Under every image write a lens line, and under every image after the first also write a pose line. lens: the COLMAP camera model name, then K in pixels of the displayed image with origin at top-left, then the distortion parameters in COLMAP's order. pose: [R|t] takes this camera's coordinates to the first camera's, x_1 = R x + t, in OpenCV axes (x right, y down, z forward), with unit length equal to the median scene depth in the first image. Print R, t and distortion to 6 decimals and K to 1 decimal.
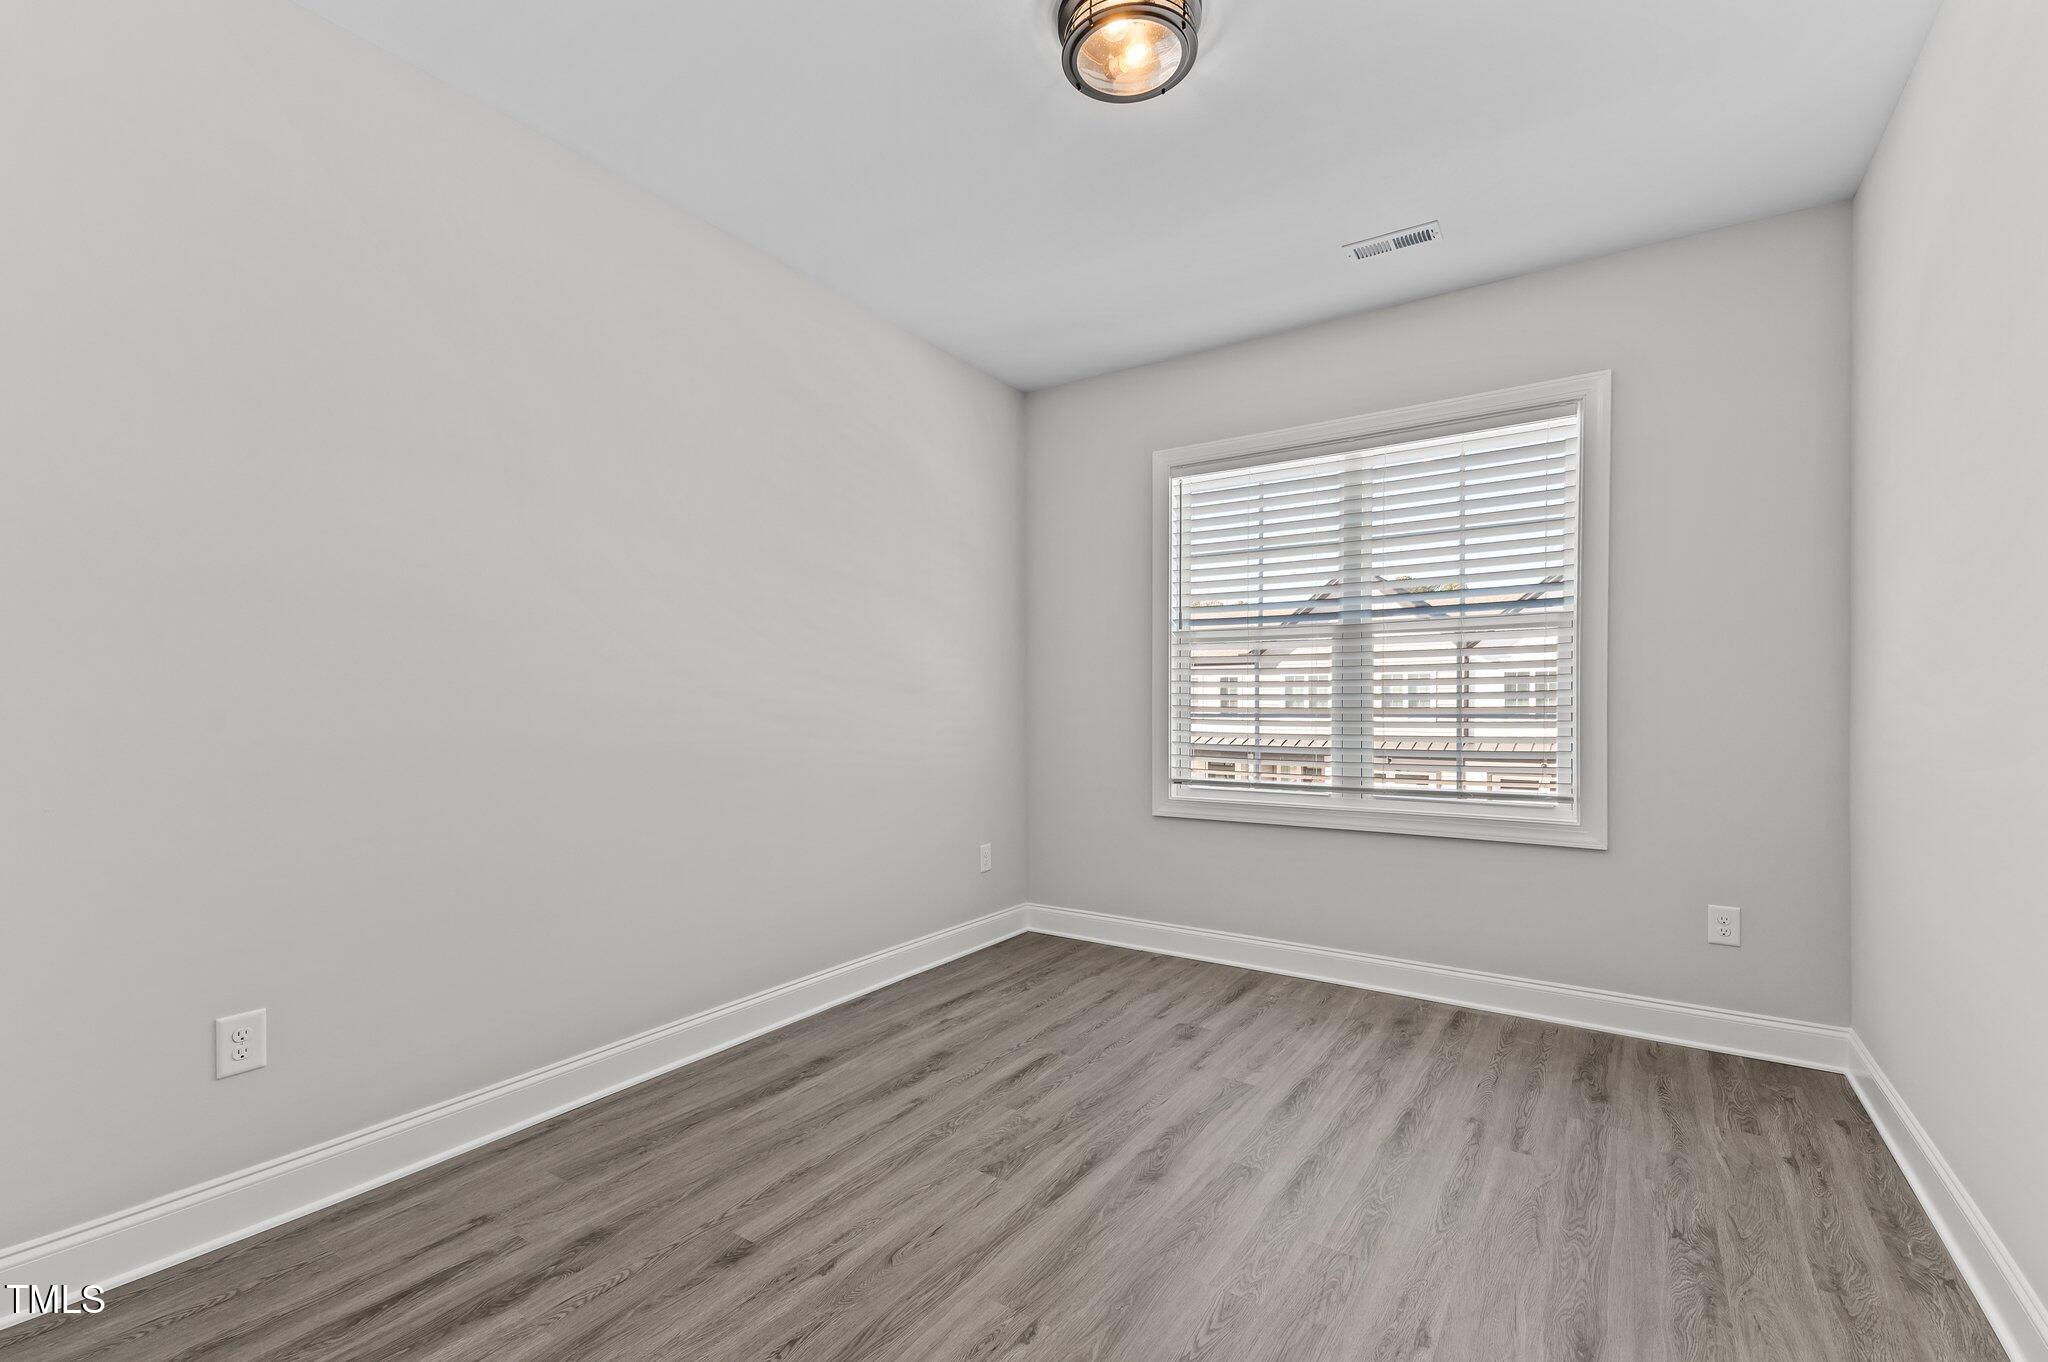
lens RADIAL K [[895.3, 0, 1013.0], [0, 895.3, 694.2], [0, 0, 1]] dist [0.008491, -0.007007]
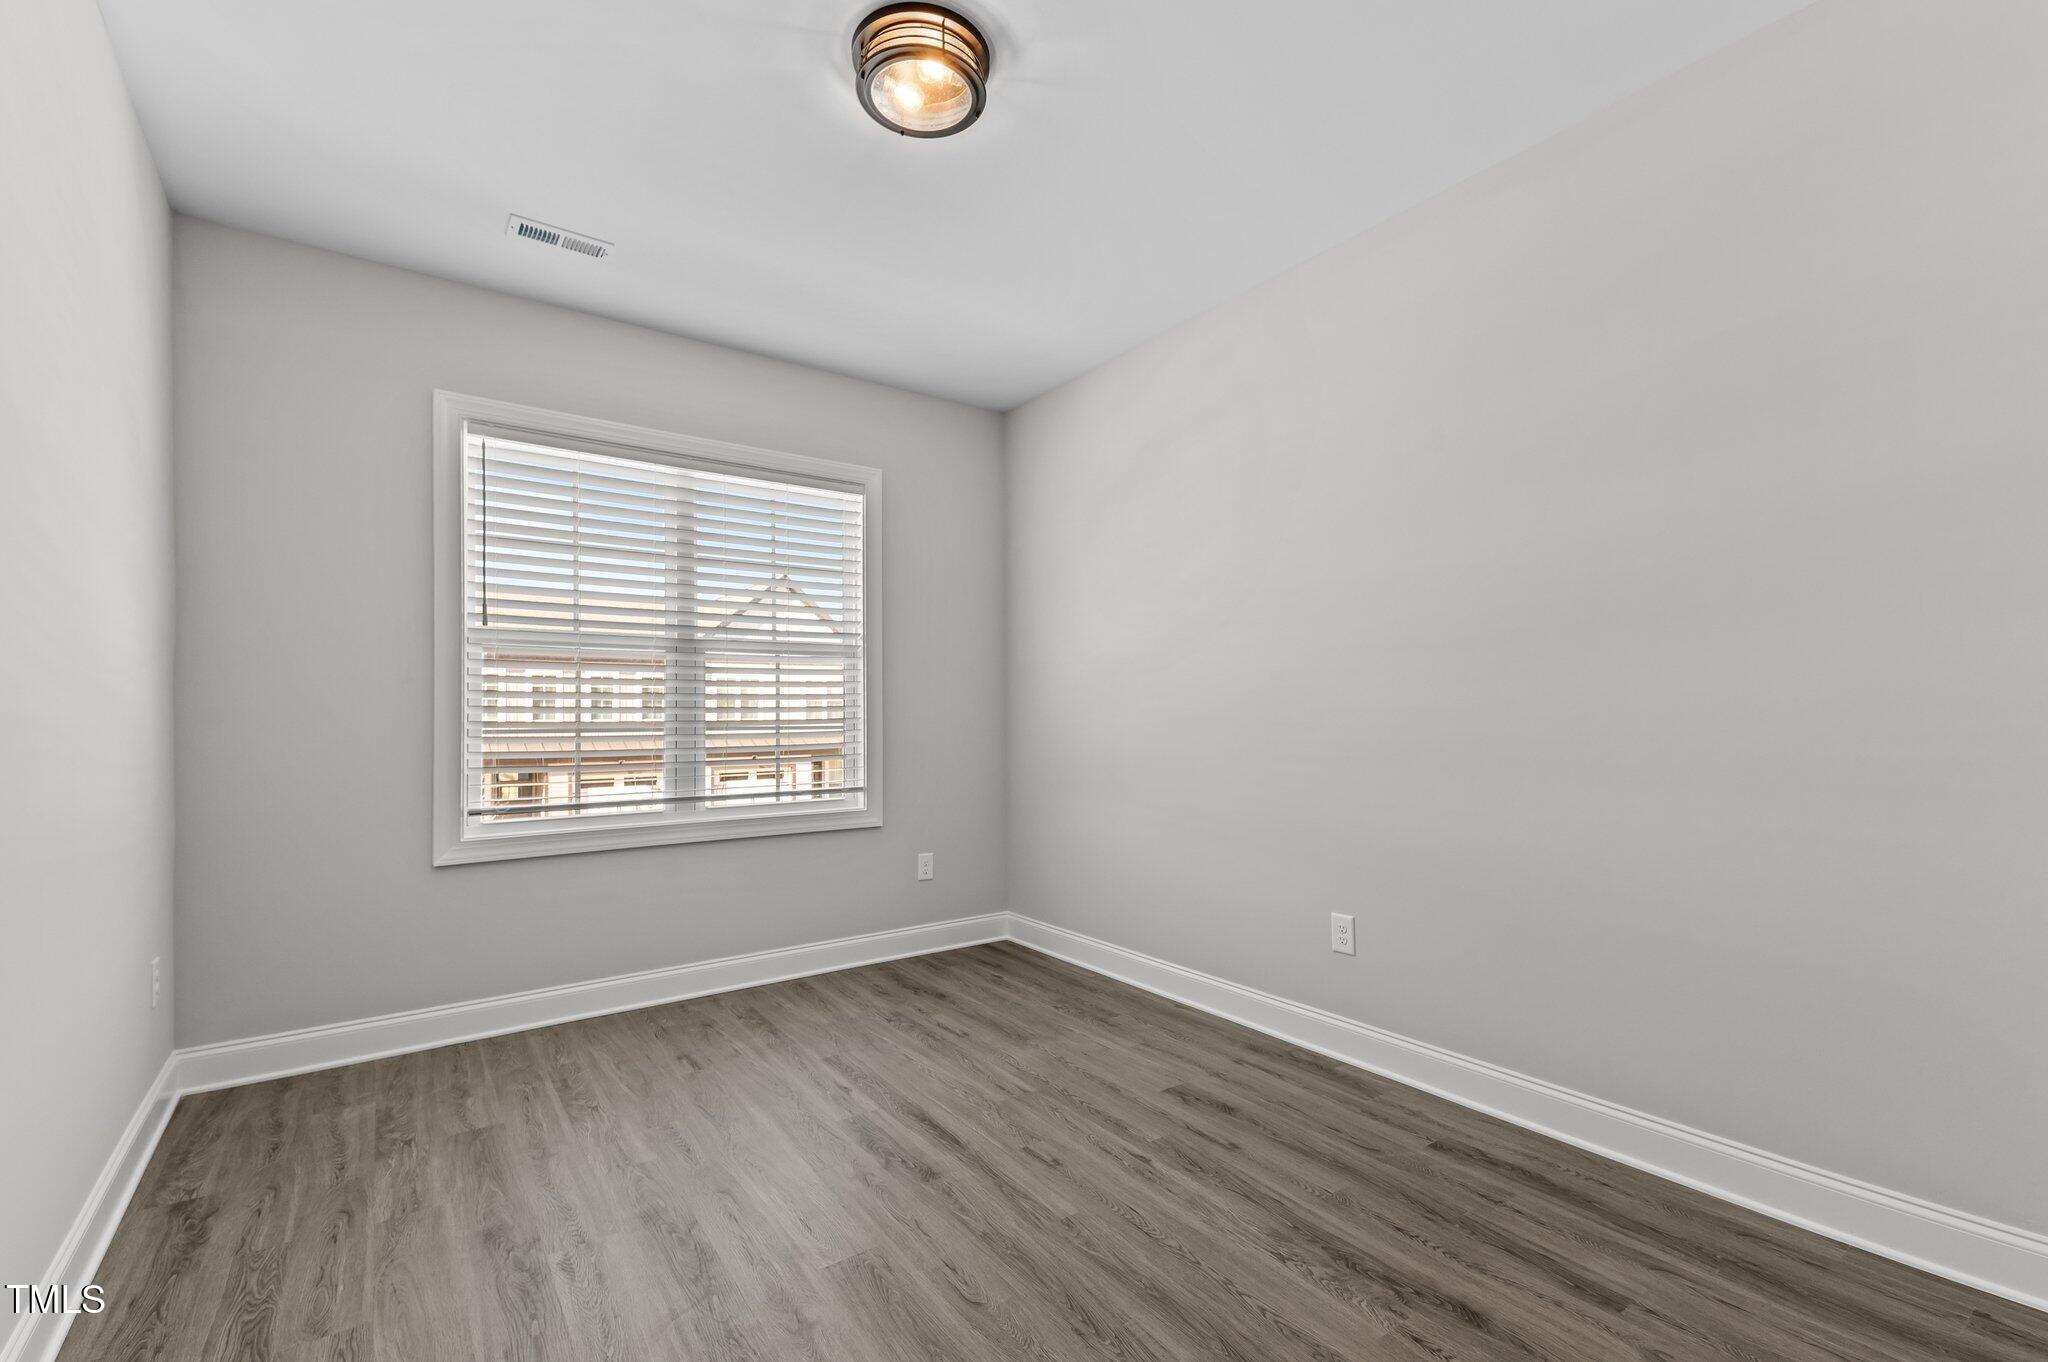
lens RADIAL K [[895.3, 0, 1027.9], [0, 895.3, 700.2], [0, 0, 1]] dist [0.008491, -0.007007]
pose [[0.315296, 0.015804, 0.948862, -0.460828], [-0.004594, 0.999875, -0.015127, 0.004647], [-0.948982, 0.000411, 0.315329, 0.315476]]
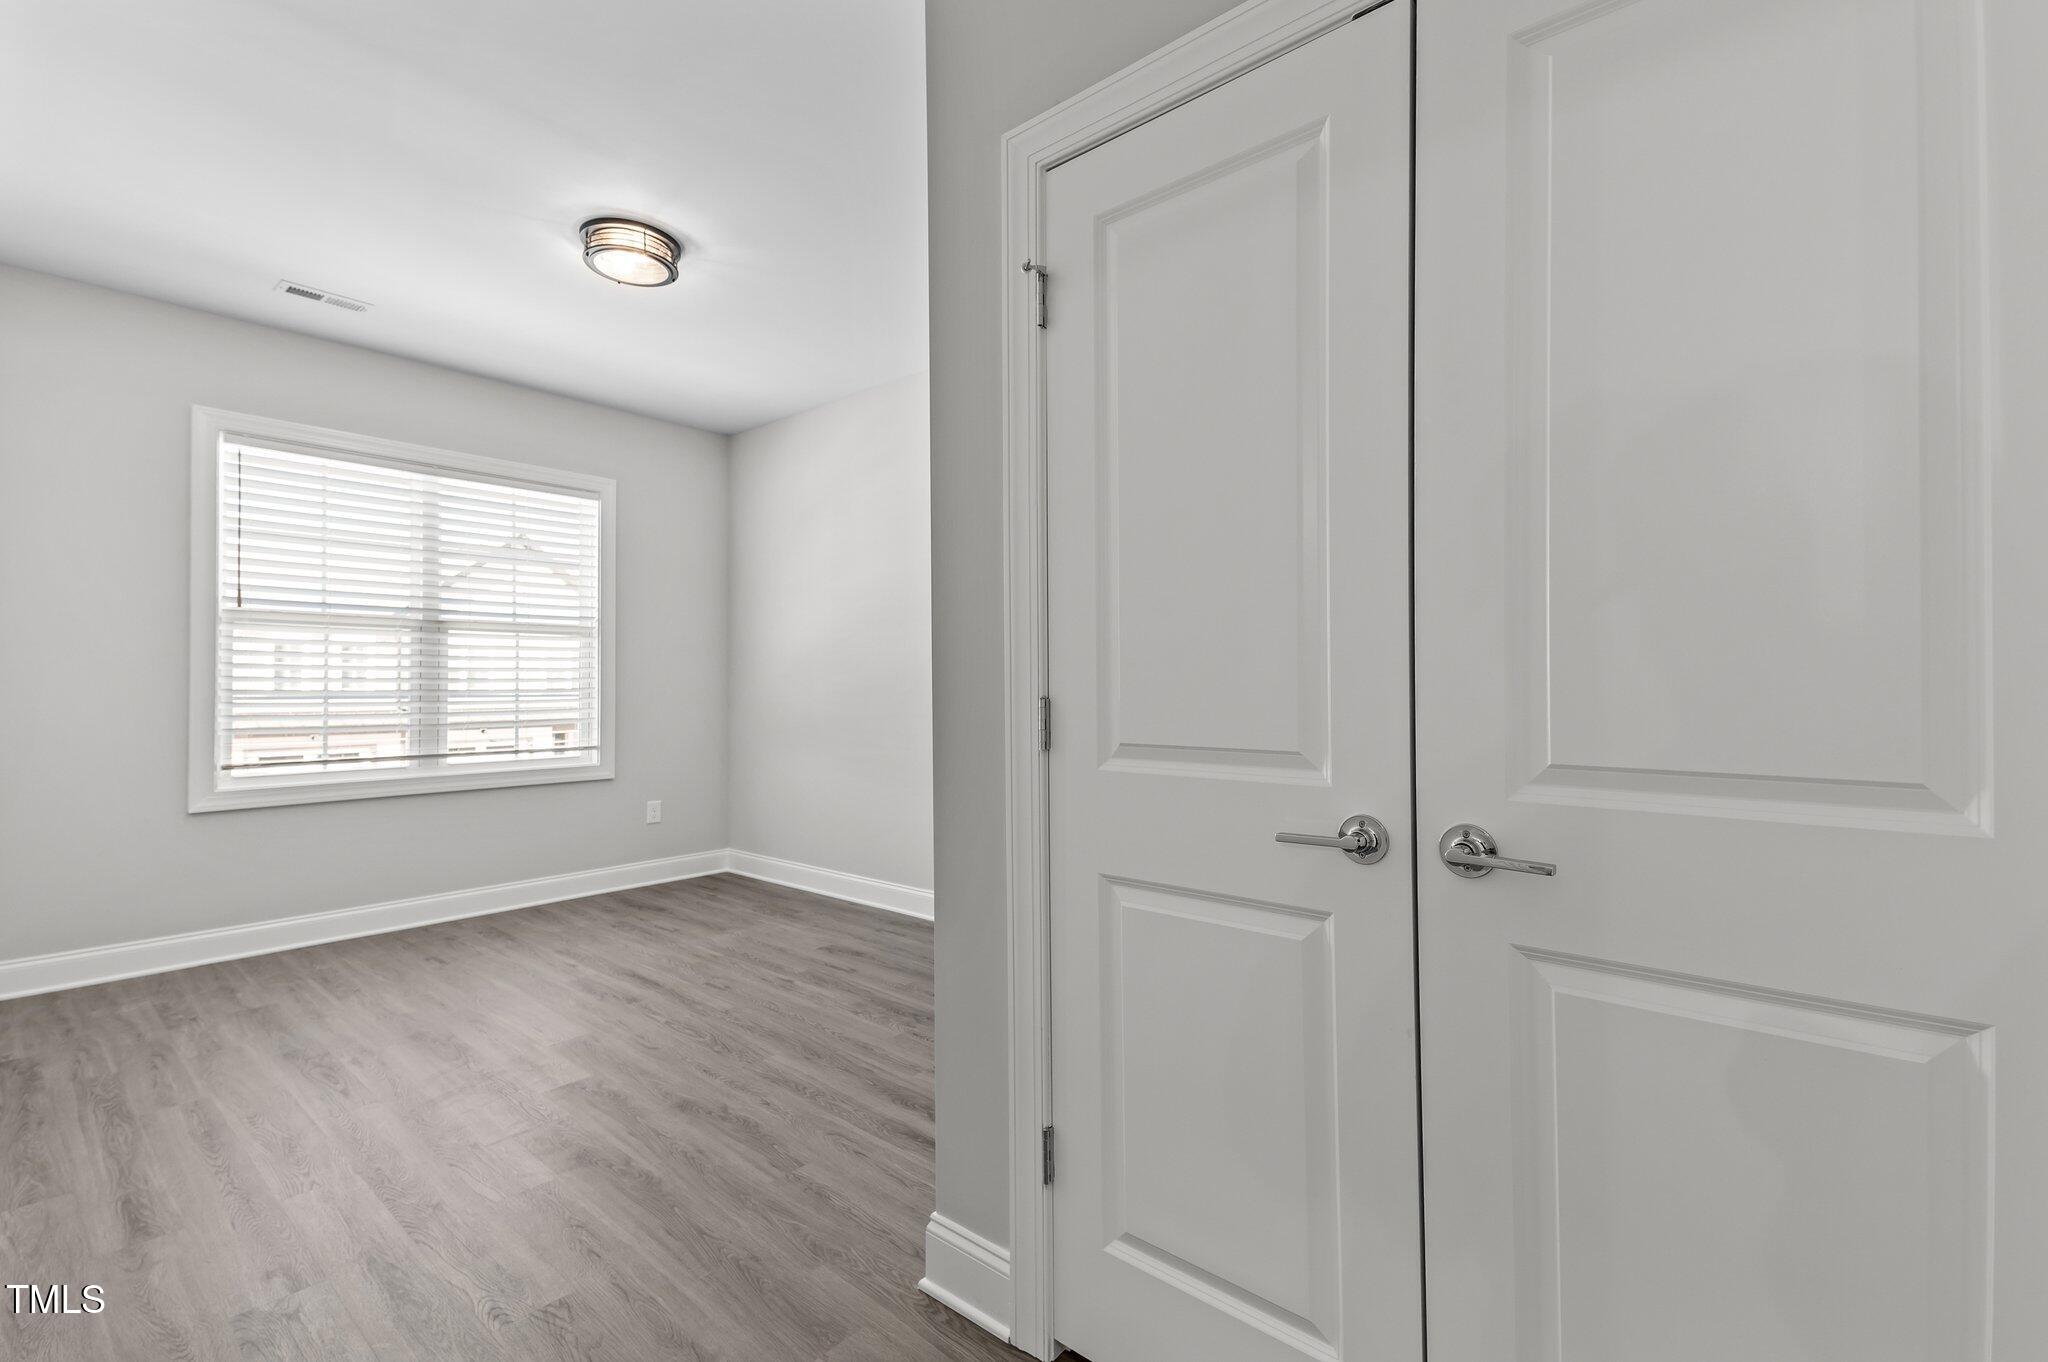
lens RADIAL K [[895.3, 0, 1041.0], [0, 895.3, 672.6], [0, 0, 1]] dist [0.008491, -0.007007]
pose [[0.060631, 0.016051, 0.998031, -0.766778], [-0.008498, 0.999843, -0.015564, 0.003608], [-0.998124, -0.007538, 0.060757, 0.116122]]
